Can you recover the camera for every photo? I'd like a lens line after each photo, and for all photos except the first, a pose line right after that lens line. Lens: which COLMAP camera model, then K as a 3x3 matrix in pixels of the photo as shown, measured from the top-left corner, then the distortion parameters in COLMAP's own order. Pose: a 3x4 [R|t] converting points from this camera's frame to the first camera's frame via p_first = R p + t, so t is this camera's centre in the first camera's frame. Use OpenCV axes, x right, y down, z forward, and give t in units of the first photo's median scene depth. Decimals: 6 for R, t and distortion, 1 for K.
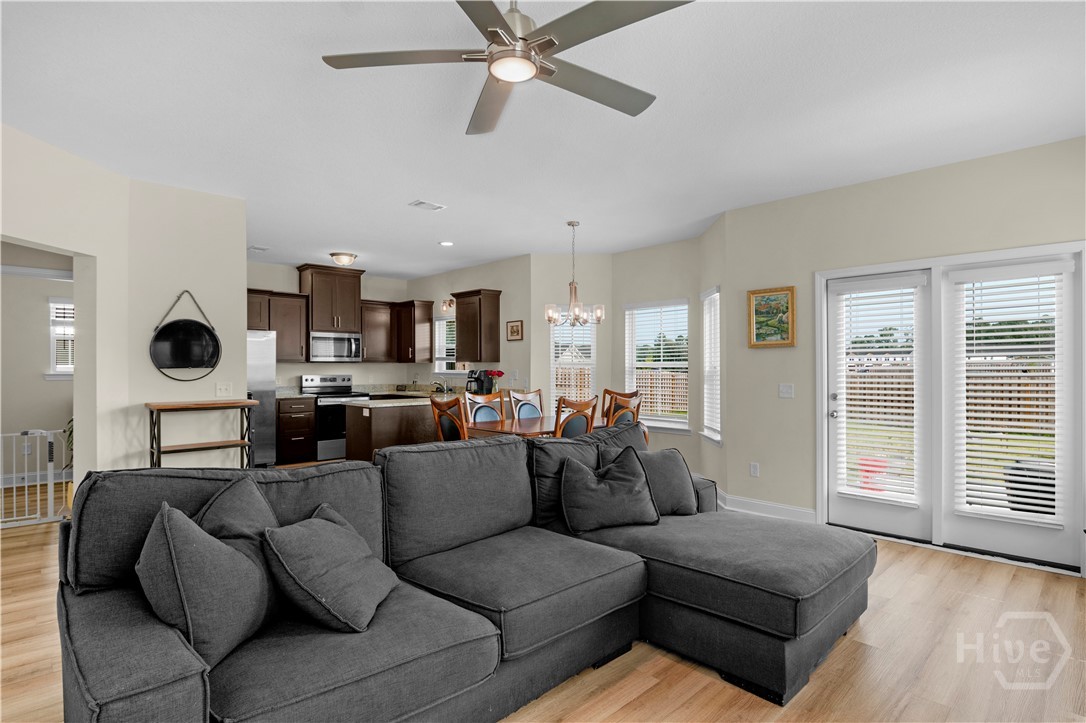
lens RADIAL K [[554.5, 0, 543.7], [0, 554.5, 366.2], [0, 0, 1]] dist [-0.002179, -0.000403]
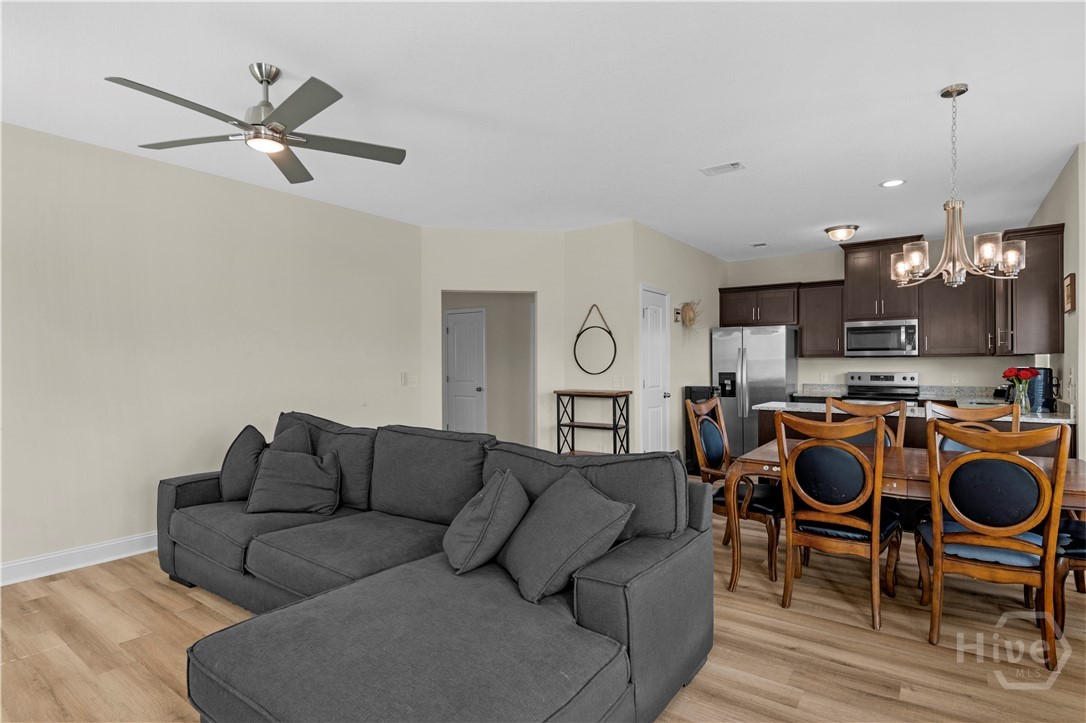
lens RADIAL K [[554.5, 0, 543.7], [0, 554.5, 366.2], [0, 0, 1]] dist [-0.002179, -0.000403]
pose [[0.194967, 0.002768, -0.980806, 0.332049], [0.005226, 0.999979, 0.003861, 0.001035], [0.980796, -0.005878, 0.194949, 0.350498]]
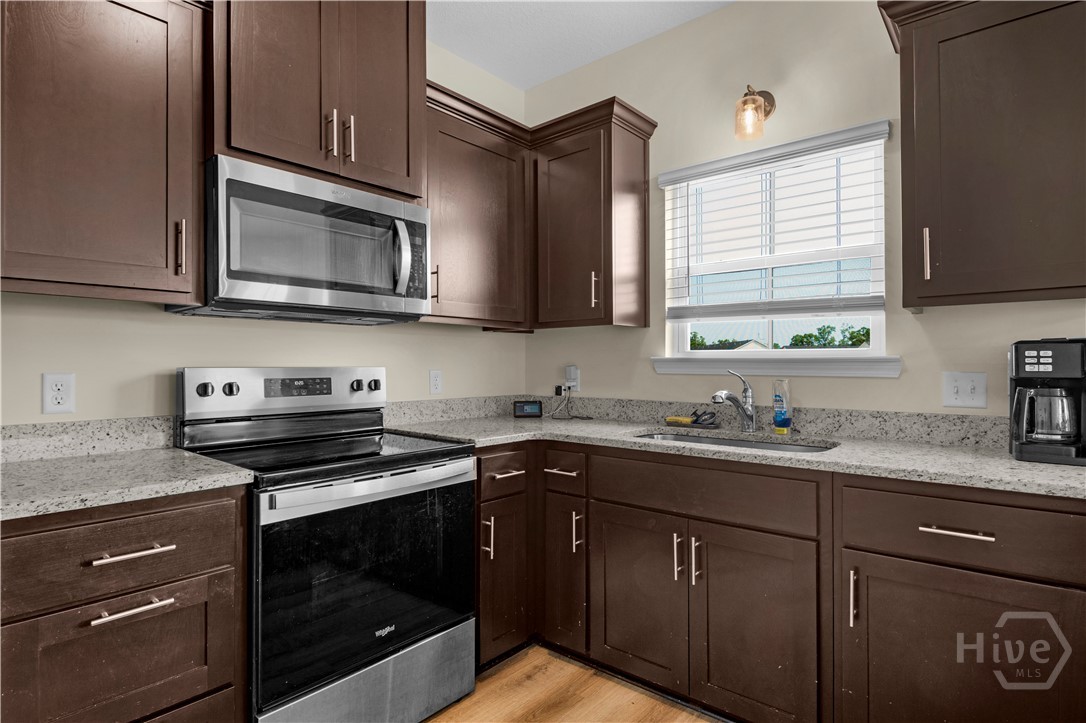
lens RADIAL K [[554.5, 0, 543.7], [0, 554.5, 366.2], [0, 0, 1]] dist [-0.002179, -0.000403]
pose [[0.994985, -0.002069, 0.100004, -0.310440], [0.001629, 0.999989, 0.004483, 0.014577], [-0.100012, -0.004297, 0.994977, 0.756097]]
